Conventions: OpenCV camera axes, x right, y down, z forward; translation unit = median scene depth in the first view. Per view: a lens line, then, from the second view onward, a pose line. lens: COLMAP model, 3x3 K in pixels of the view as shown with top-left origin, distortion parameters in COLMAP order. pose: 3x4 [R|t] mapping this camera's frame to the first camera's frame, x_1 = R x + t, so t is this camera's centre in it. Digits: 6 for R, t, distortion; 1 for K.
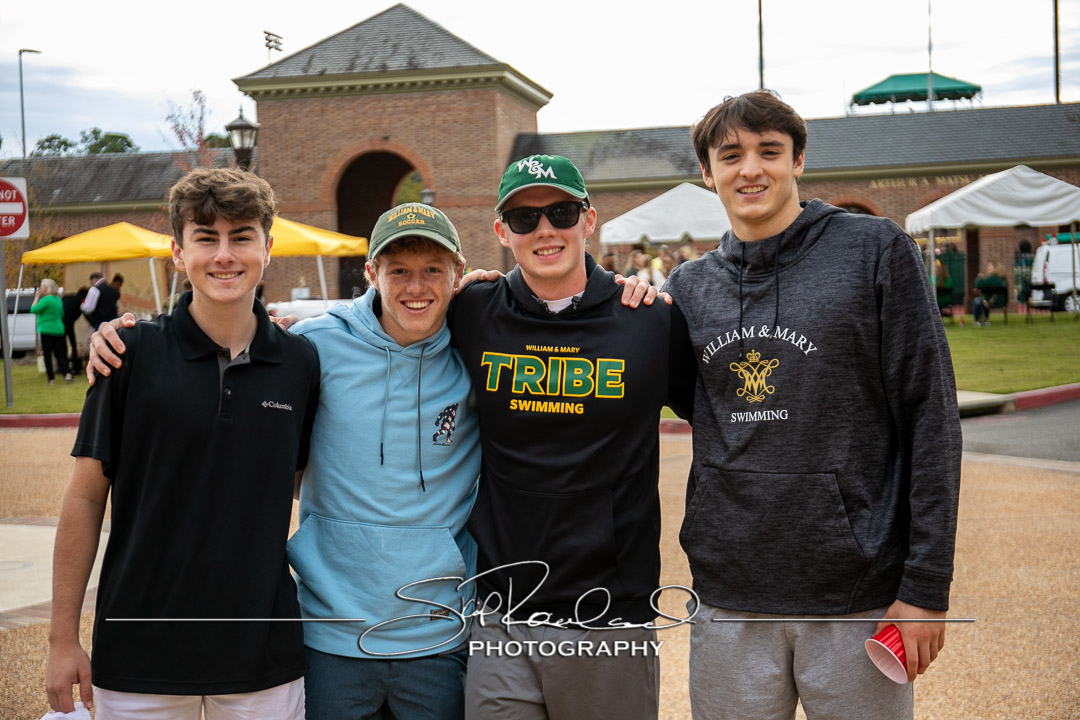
lens RADIAL K [[1558.0, 0, 540.0], [0, 1558.0, 355.7], [0, 0, 1]] dist [0.153486, 0.000000]
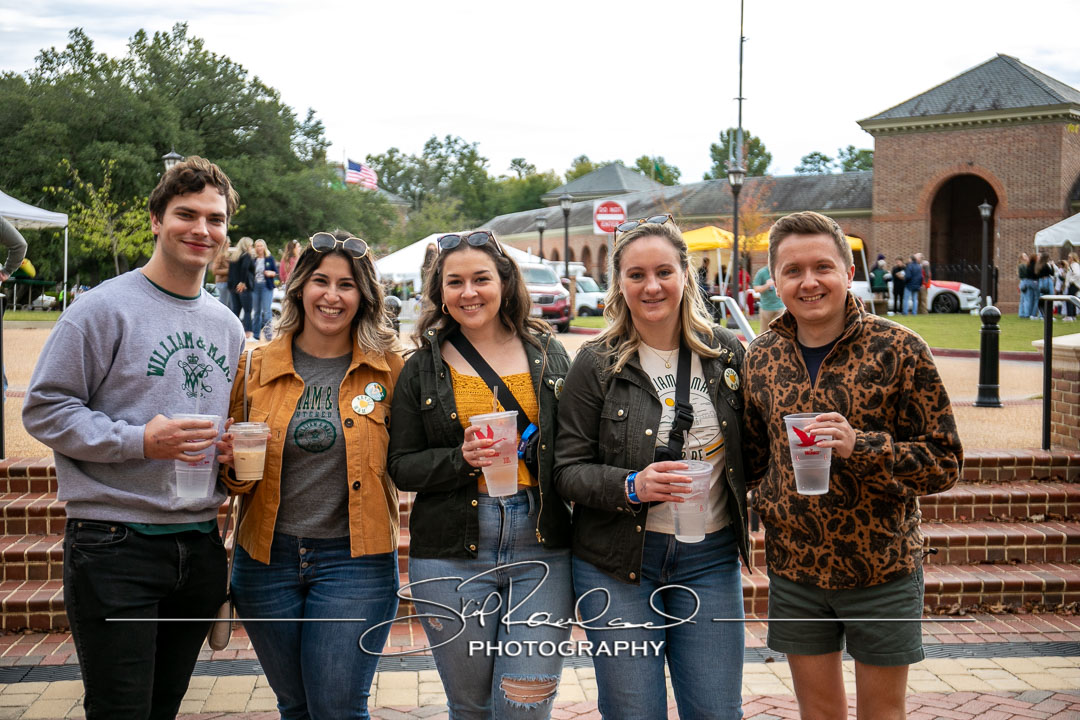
lens RADIAL K [[1558.0, 0, 541.0], [0, 1558.0, 362.3], [0, 0, 1]] dist [0.153486, 0.000000]
pose [[0.879184, 0.062553, -0.472358, 0.212305], [-0.062824, 0.997909, 0.015218, 0.024897], [0.472322, 0.016296, 0.881275, -0.297263]]
